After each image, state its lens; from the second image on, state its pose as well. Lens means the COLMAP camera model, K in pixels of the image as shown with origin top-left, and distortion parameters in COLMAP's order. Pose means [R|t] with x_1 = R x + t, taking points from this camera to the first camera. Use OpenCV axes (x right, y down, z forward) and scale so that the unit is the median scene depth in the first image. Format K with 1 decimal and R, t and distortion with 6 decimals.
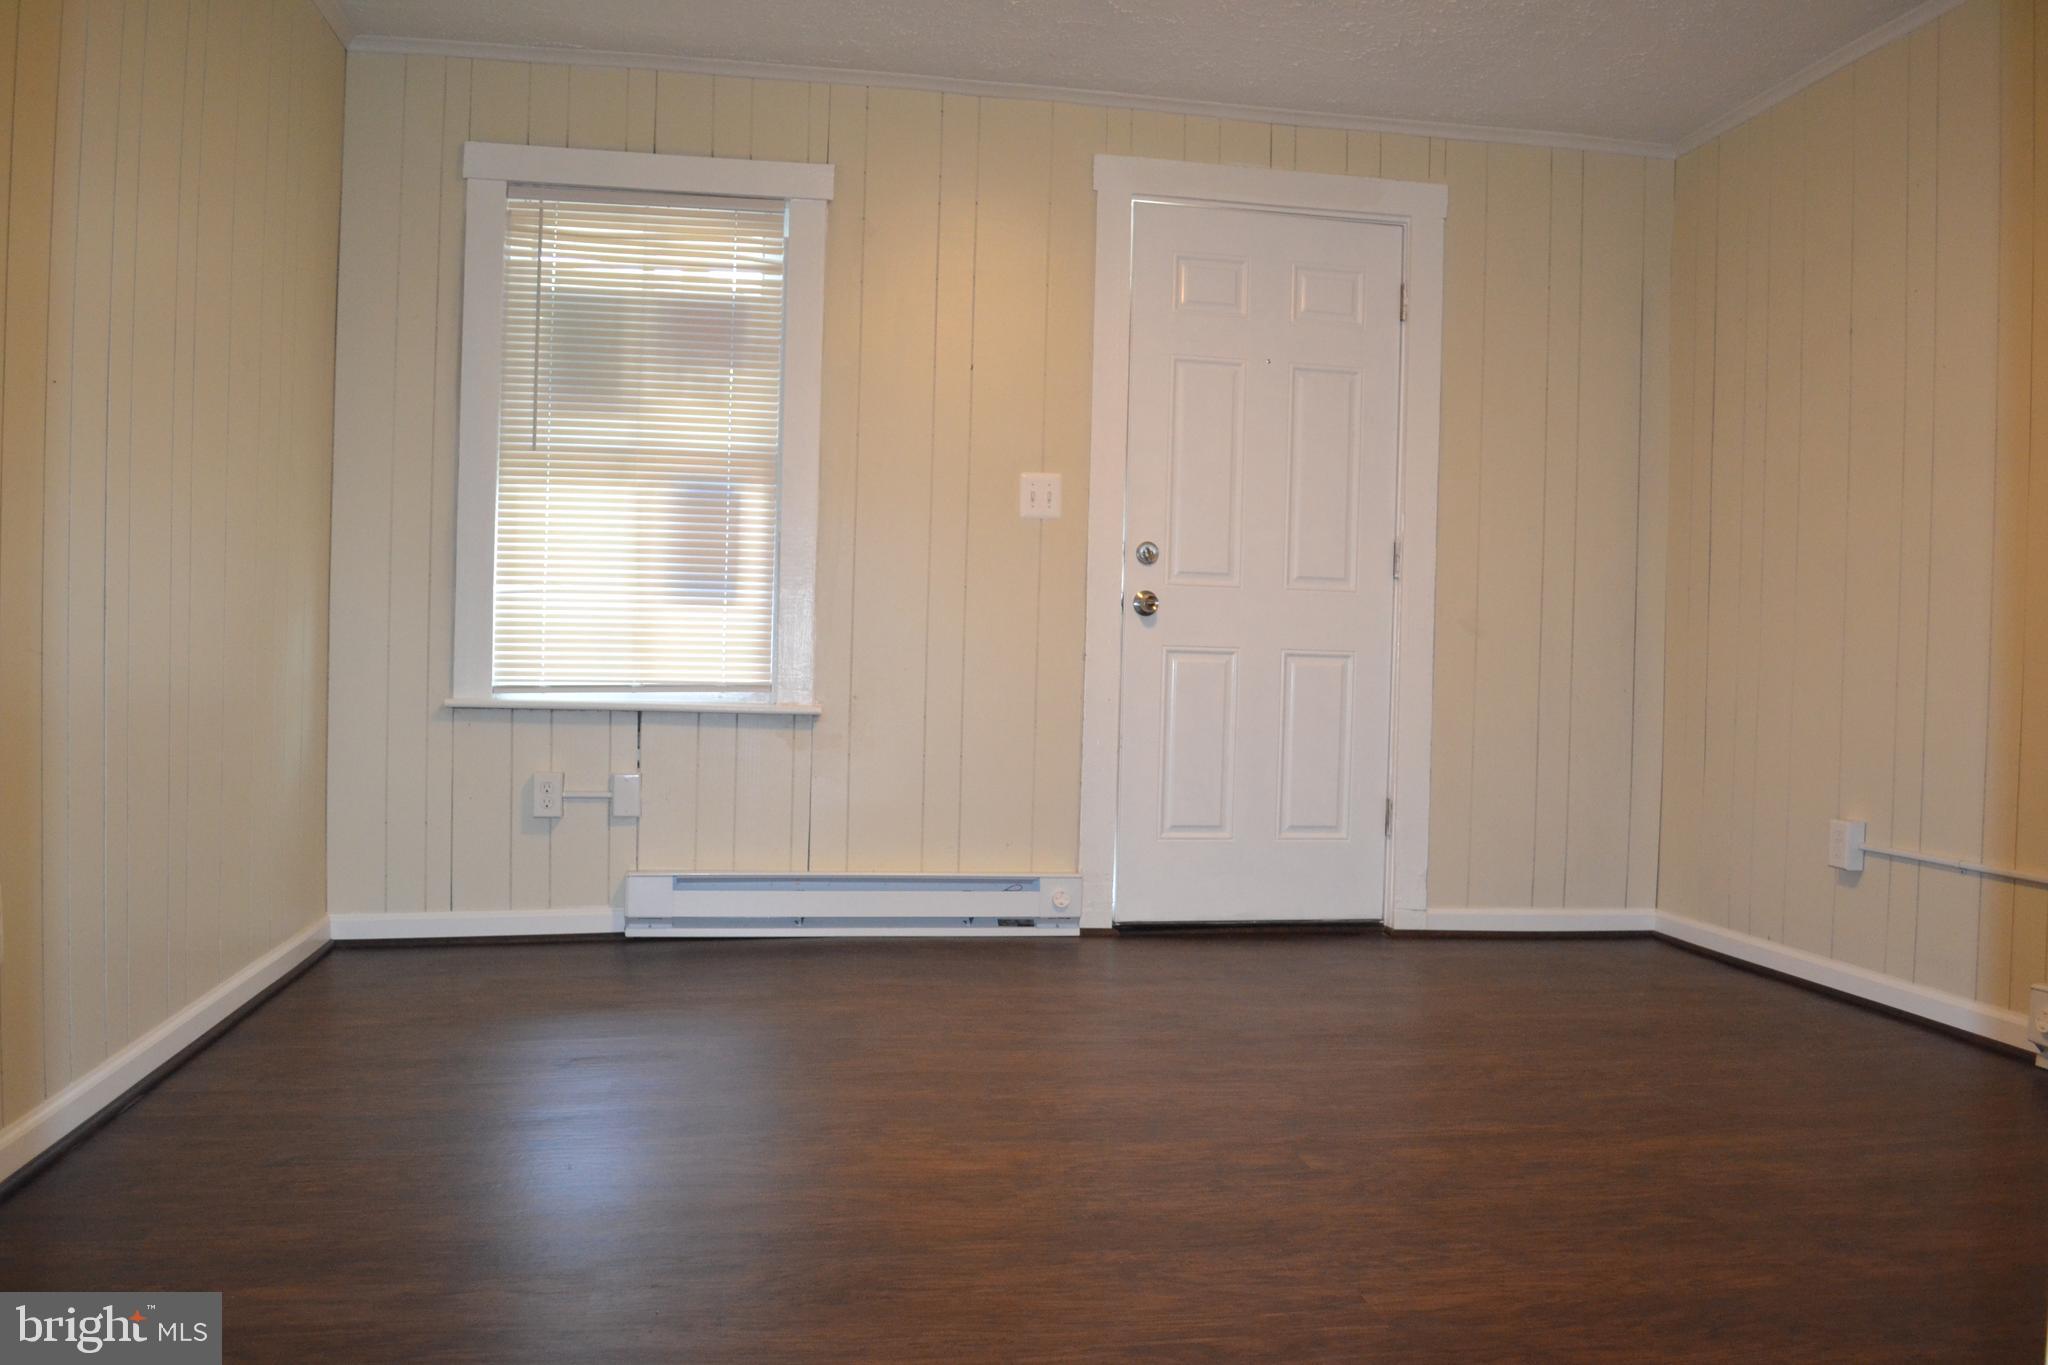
lens RADIAL K [[1627.6, 0, 1023.9], [0, 1627.6, 676.0], [0, 0, 1]] dist [-0.076557, 0.005630]
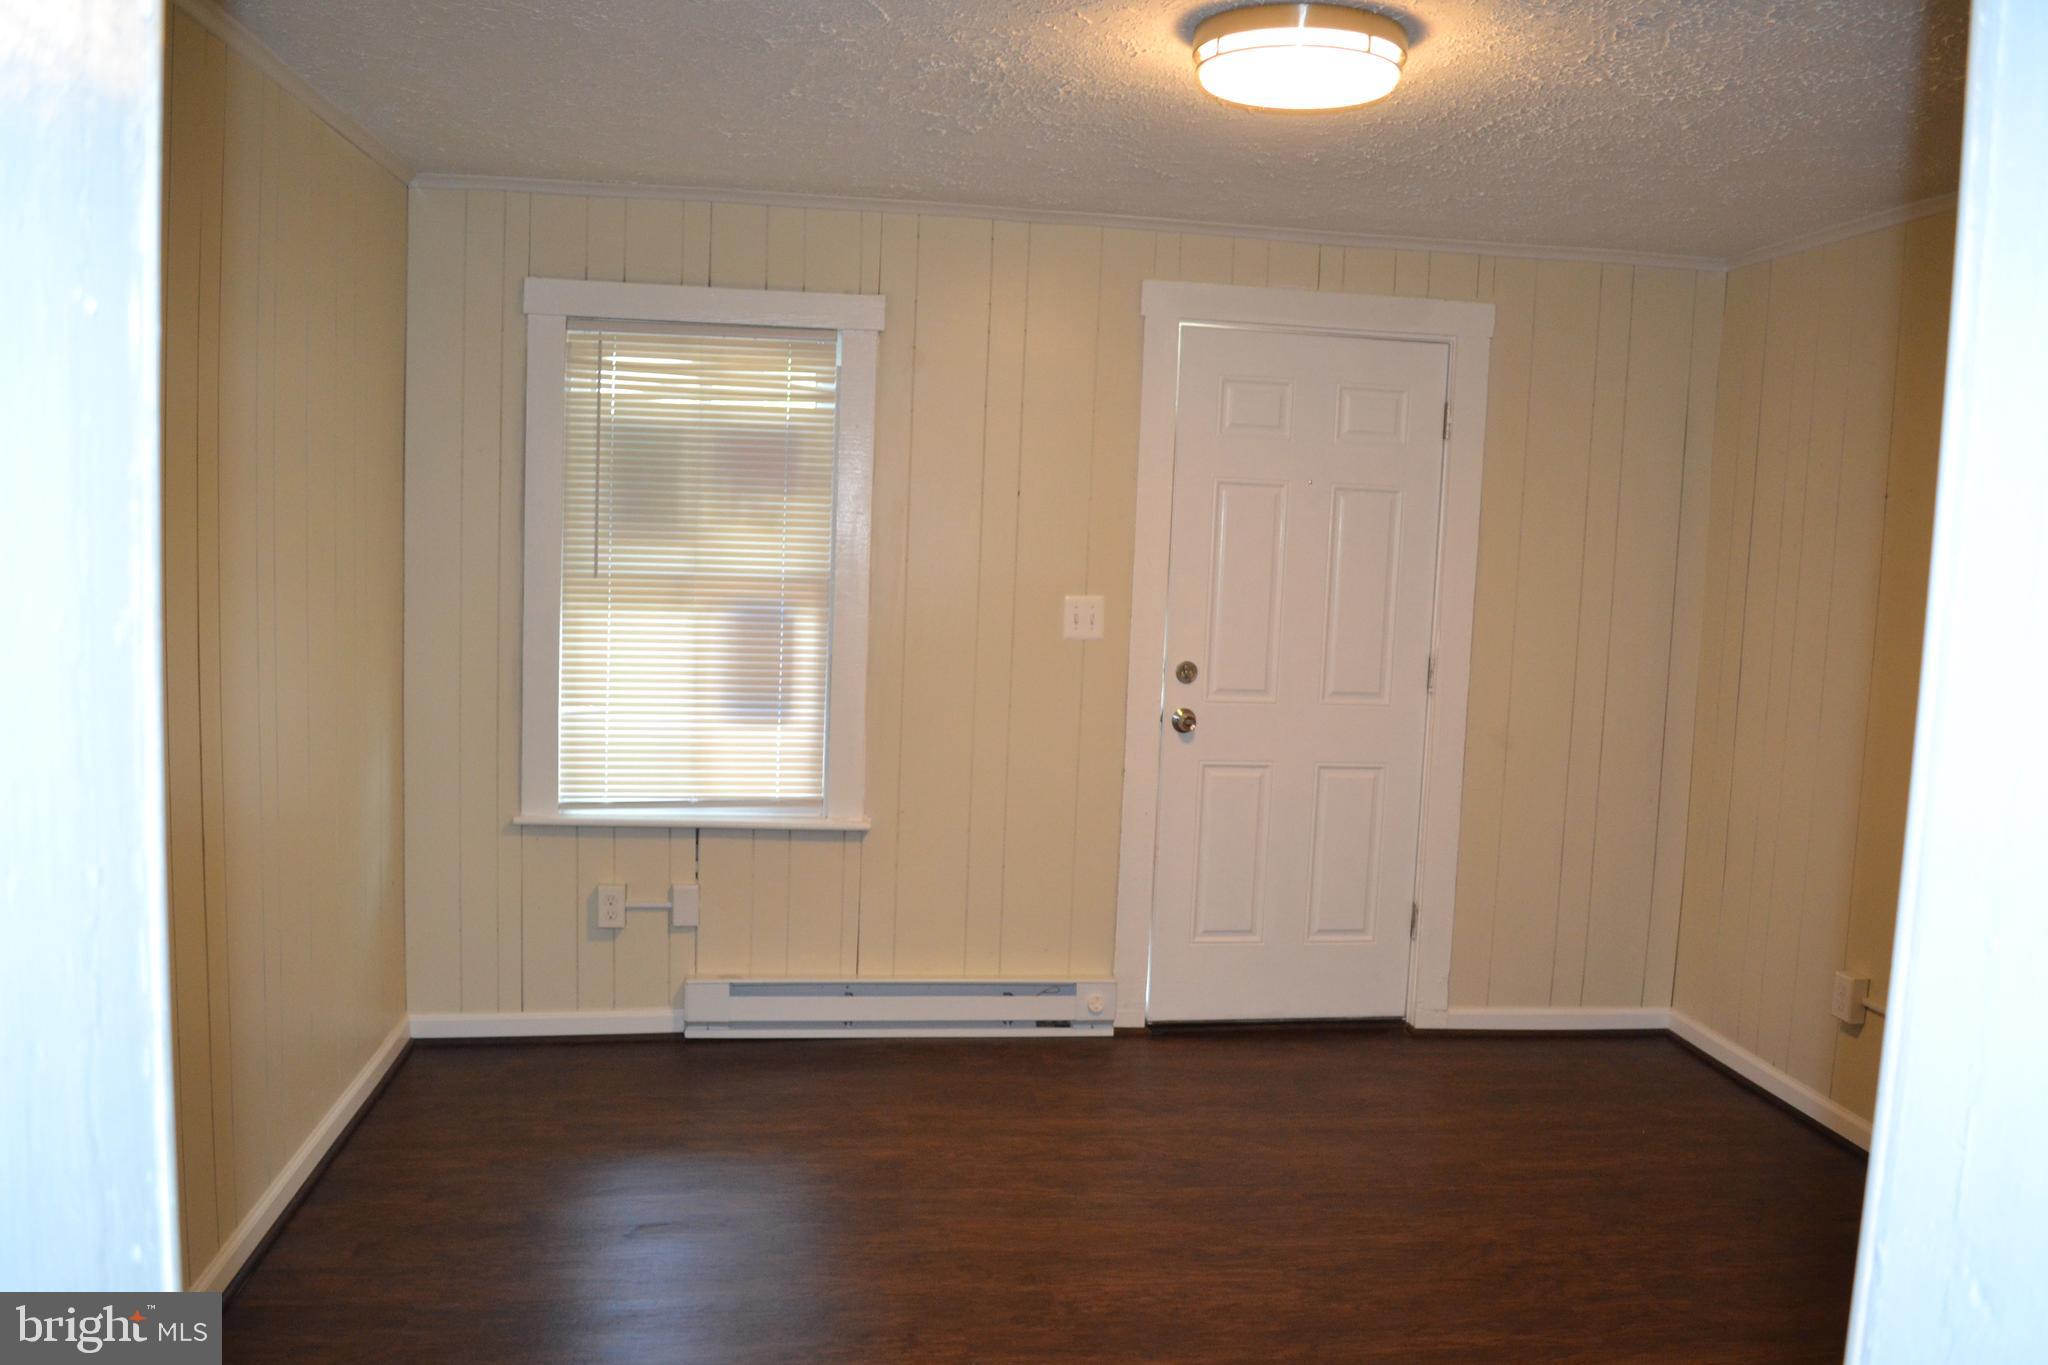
lens RADIAL K [[1627.6, 0, 1025.6], [0, 1627.6, 688.4], [0, 0, 1]] dist [-0.076557, 0.005630]
pose [[0.999284, 0.017170, -0.033726, 0.009201], [-0.014477, 0.996807, 0.078523, -0.149479], [0.034967, -0.077979, 0.996342, -0.032828]]
